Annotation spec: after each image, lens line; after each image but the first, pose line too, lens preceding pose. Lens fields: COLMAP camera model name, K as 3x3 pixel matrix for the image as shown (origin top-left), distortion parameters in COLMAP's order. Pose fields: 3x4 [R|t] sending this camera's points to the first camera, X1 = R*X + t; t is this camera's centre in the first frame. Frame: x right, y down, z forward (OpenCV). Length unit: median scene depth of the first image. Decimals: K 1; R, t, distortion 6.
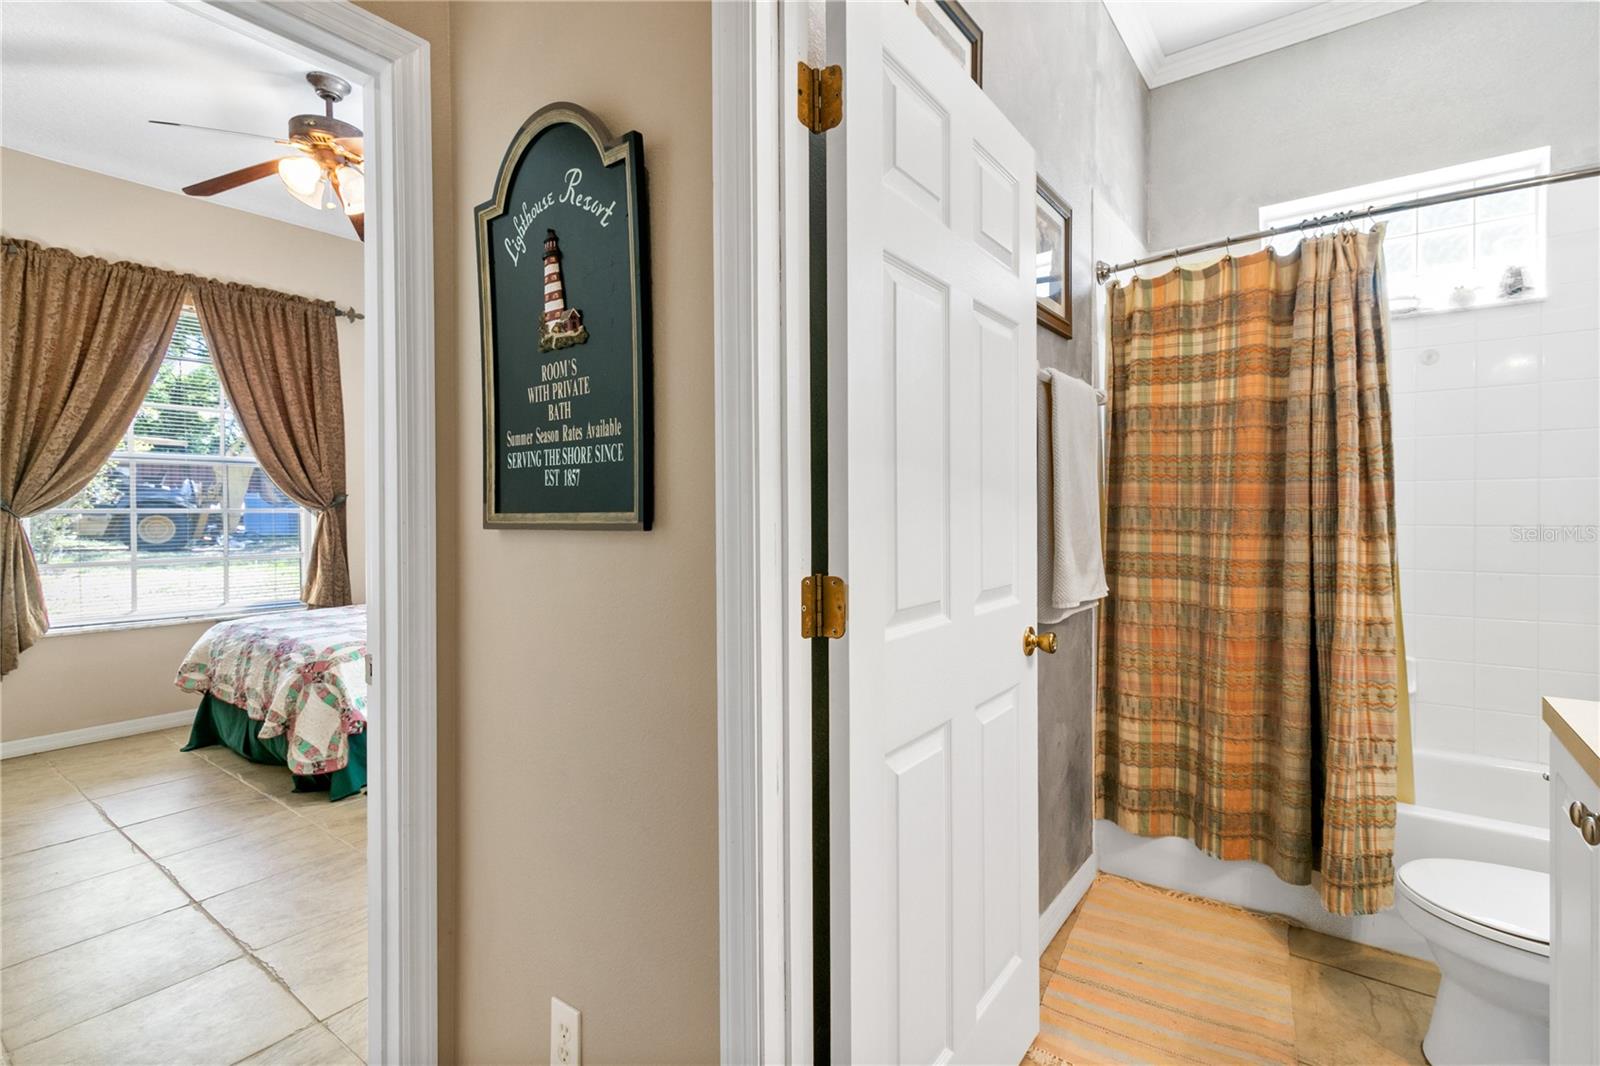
lens RADIAL K [[753.8, 0, 799.1], [0, 753.8, 513.4], [0, 0, 1]] dist [0.008071, -0.000134]
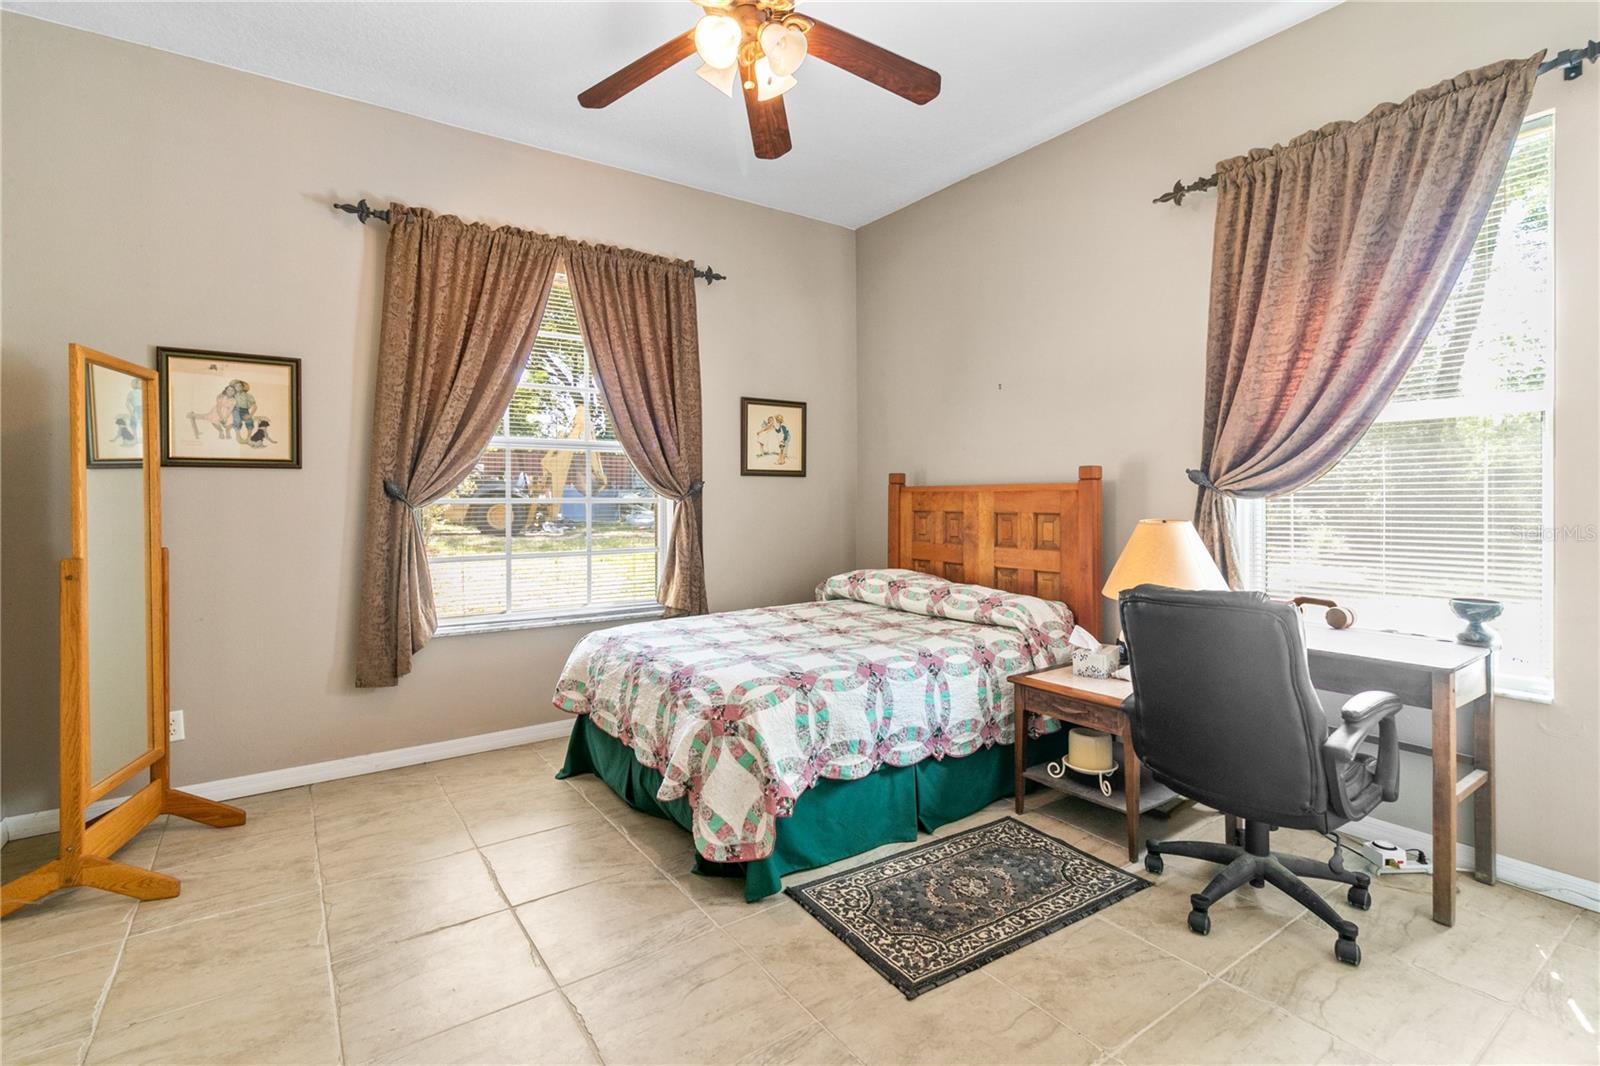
lens RADIAL K [[752.8, 0, 792.1], [0, 752.8, 490.4], [0, 0, 1]] dist [0.001587, 0.000483]
pose [[0.947465, -0.005052, -0.319819, -0.282626], [-0.000114, 0.999870, -0.016133, -0.000903], [0.319859, 0.015322, 0.947341, 0.266489]]
